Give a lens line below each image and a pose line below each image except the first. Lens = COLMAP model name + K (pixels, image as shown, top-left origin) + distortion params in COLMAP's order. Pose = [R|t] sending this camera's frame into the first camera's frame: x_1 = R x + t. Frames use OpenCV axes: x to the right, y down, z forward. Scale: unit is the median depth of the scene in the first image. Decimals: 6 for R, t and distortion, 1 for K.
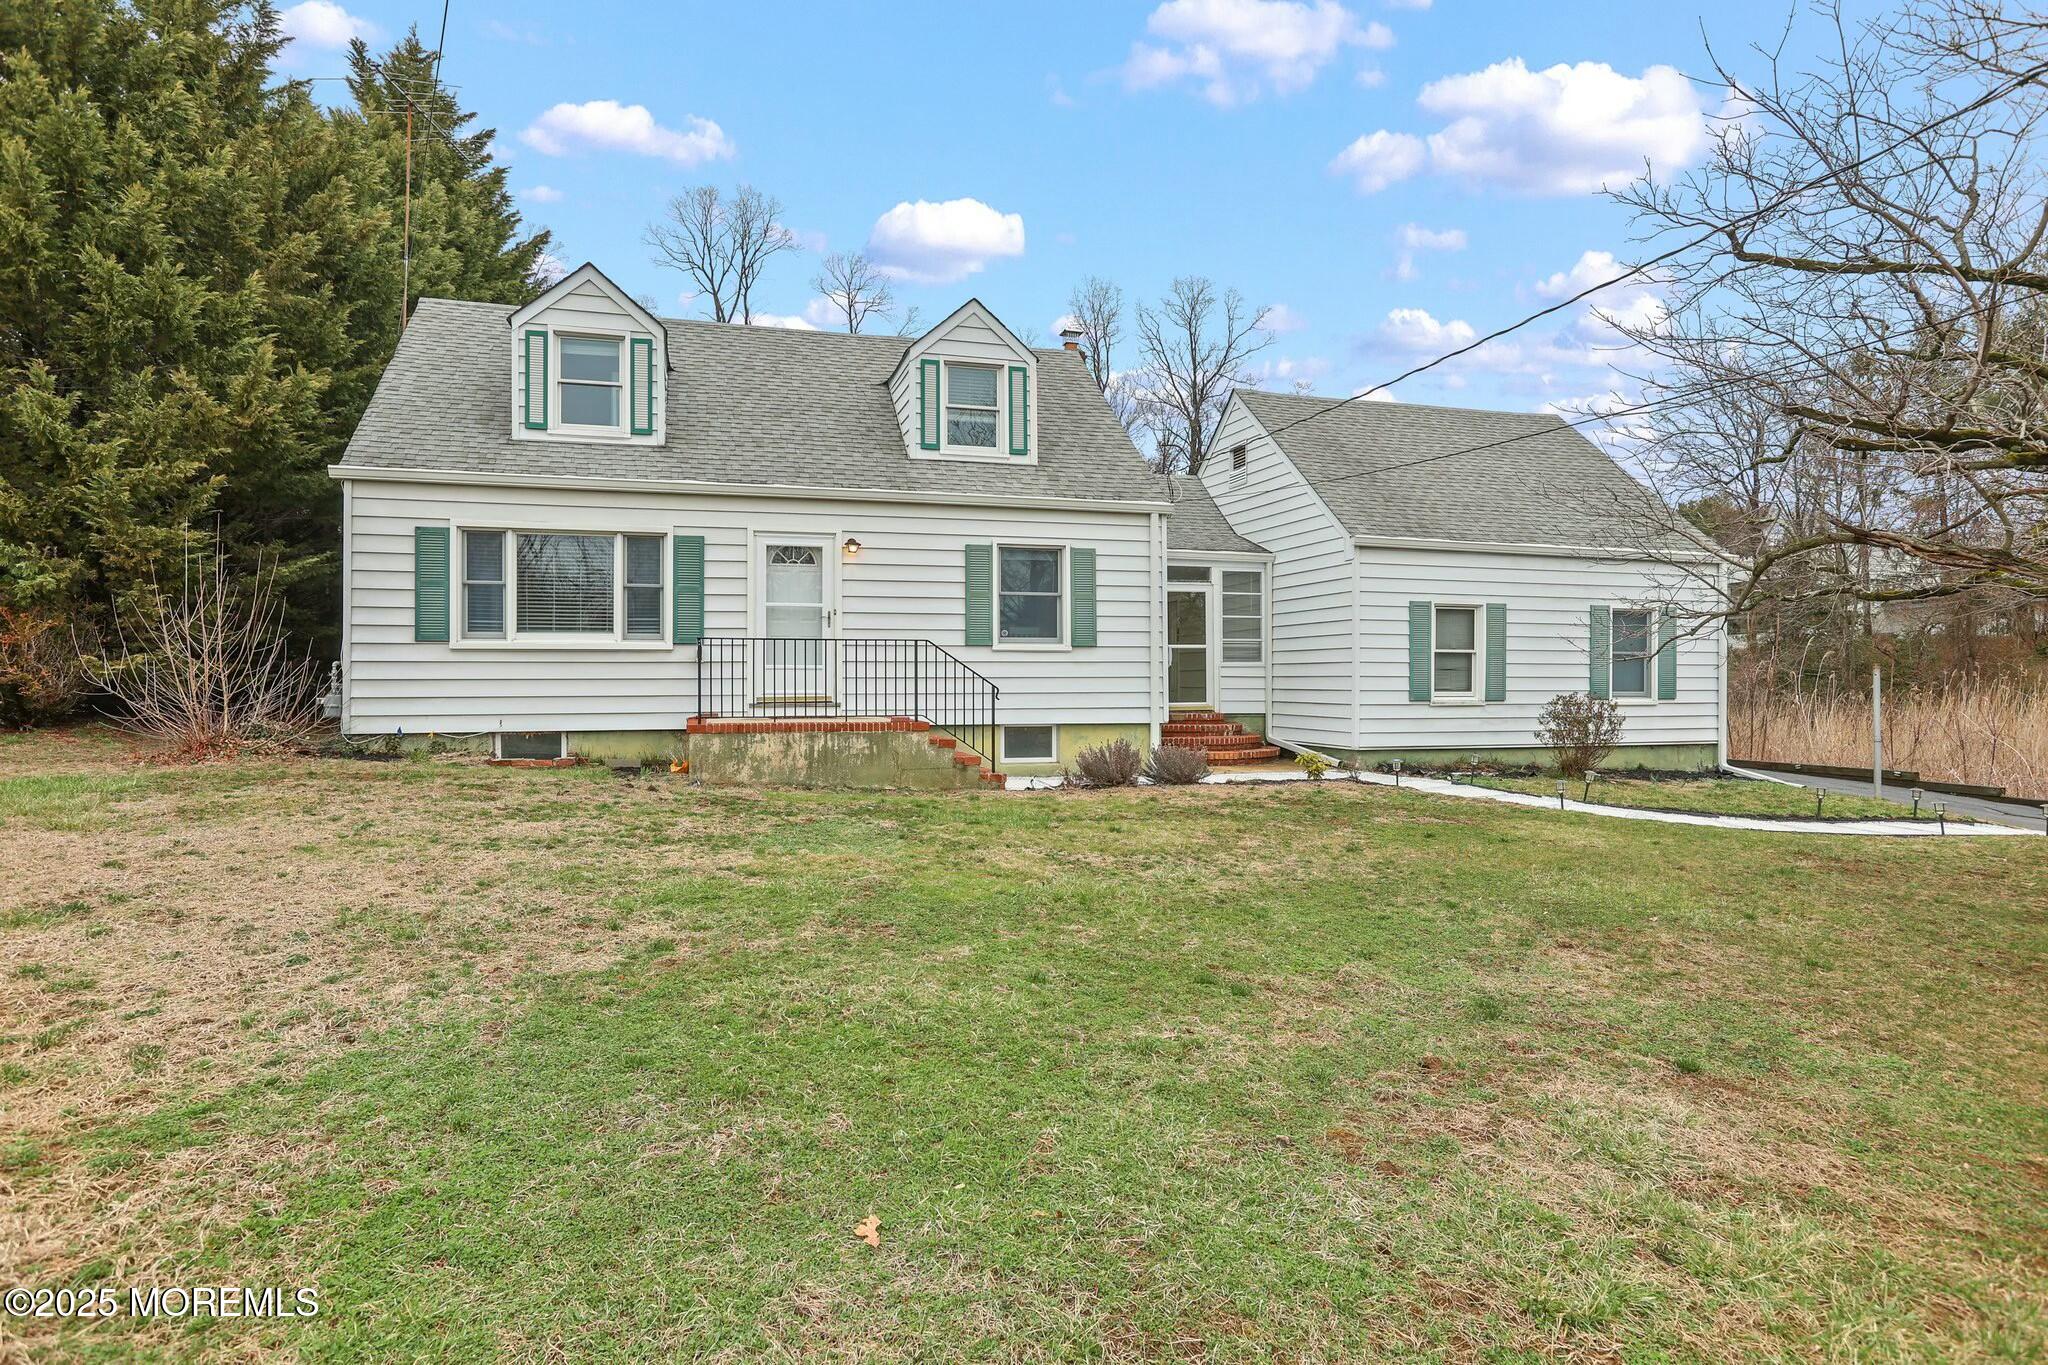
lens RADIAL K [[1139.5, 0, 1053.1], [0, 1139.5, 686.4], [0, 0, 1]] dist [-0.003168, 0.001113]
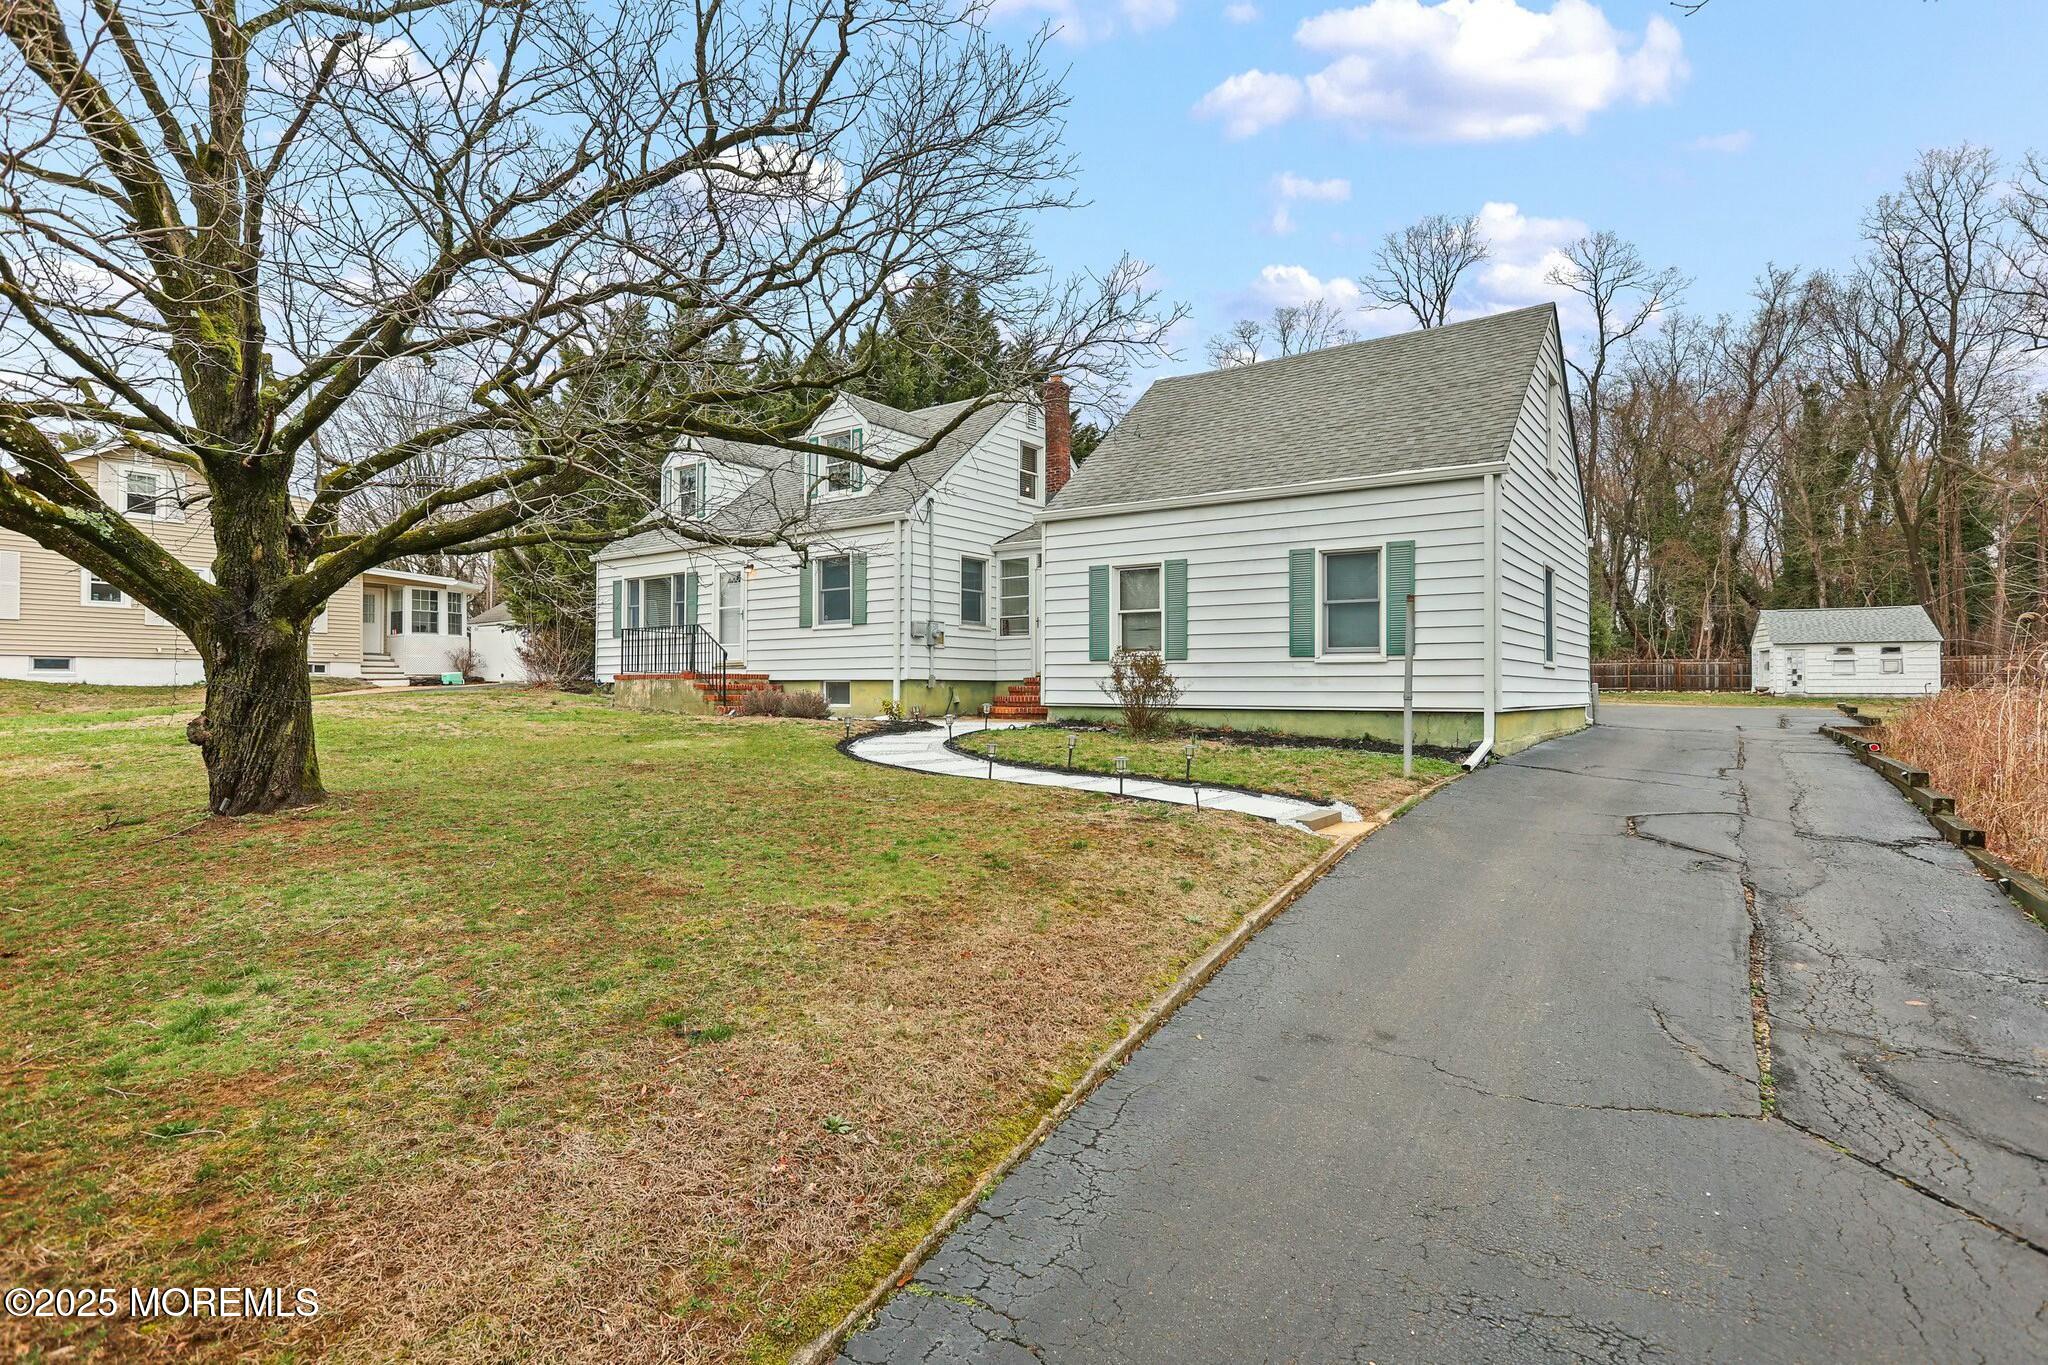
lens RADIAL K [[1053.1, 0, 1024.0], [0, 1053.1, 682.5], [0, 0, 1]] dist [-0.019854, 0.015016]
pose [[0.587418, -0.003965, -0.809274, 1.213503], [-0.003823, 0.999963, -0.007674, 0.046263], [0.809274, 0.007602, 0.587382, 0.424413]]
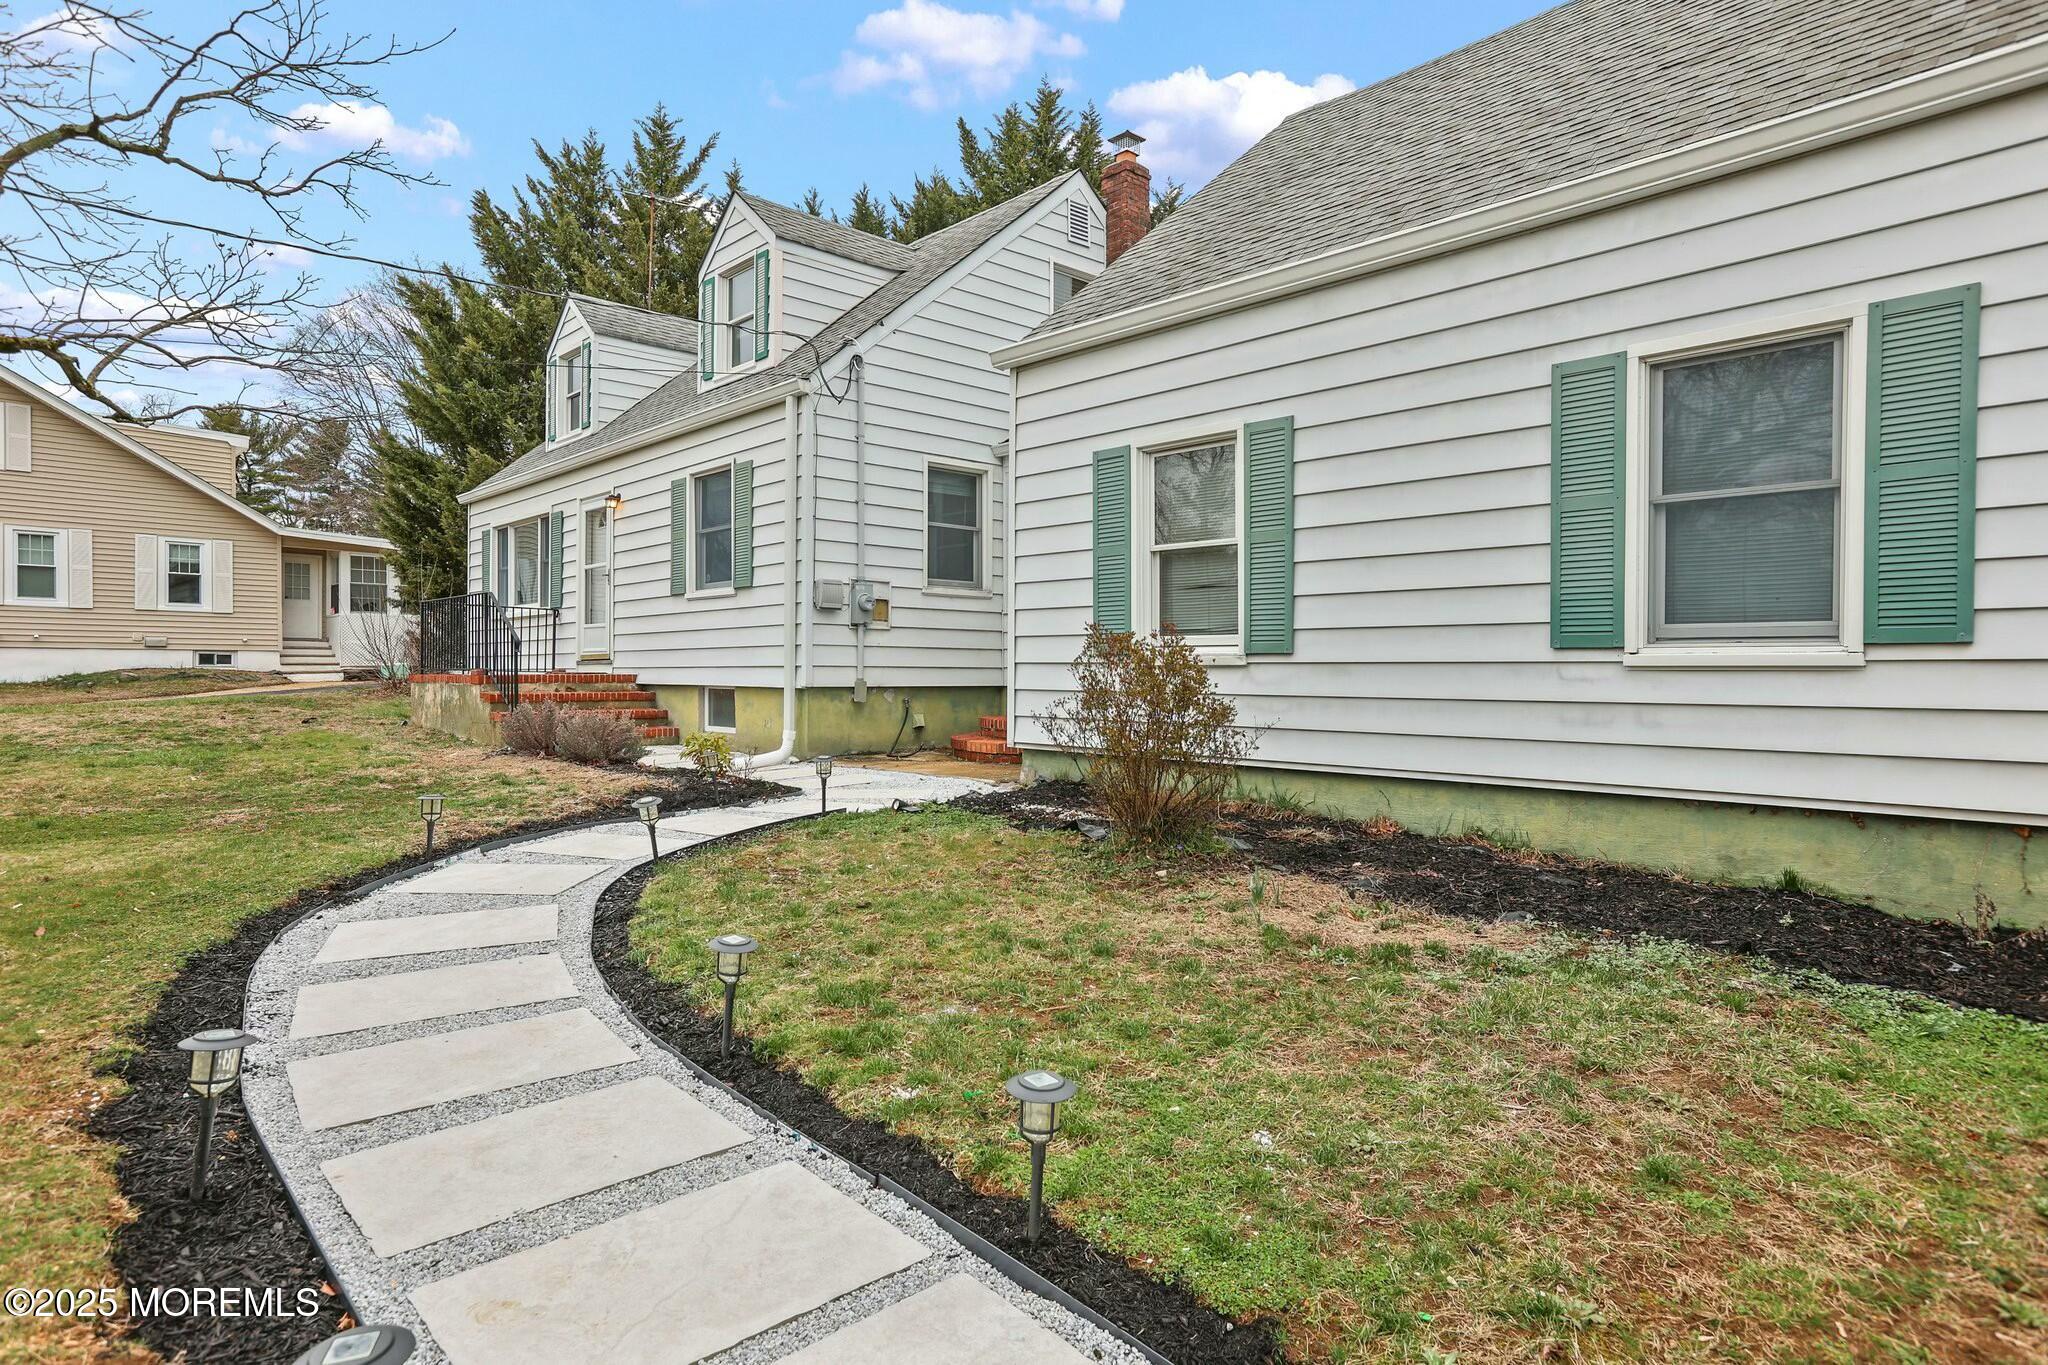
lens RADIAL K [[1159.2, 0, 1024.0], [0, 1159.2, 682.5], [0, 0, 1]] dist [0.003466, 0.002161]
pose [[0.427422, 0.010136, -0.903995, 0.854422], [-0.004437, 0.999949, 0.009114, 0.022495], [0.904041, 0.000115, 0.427445, 0.859287]]
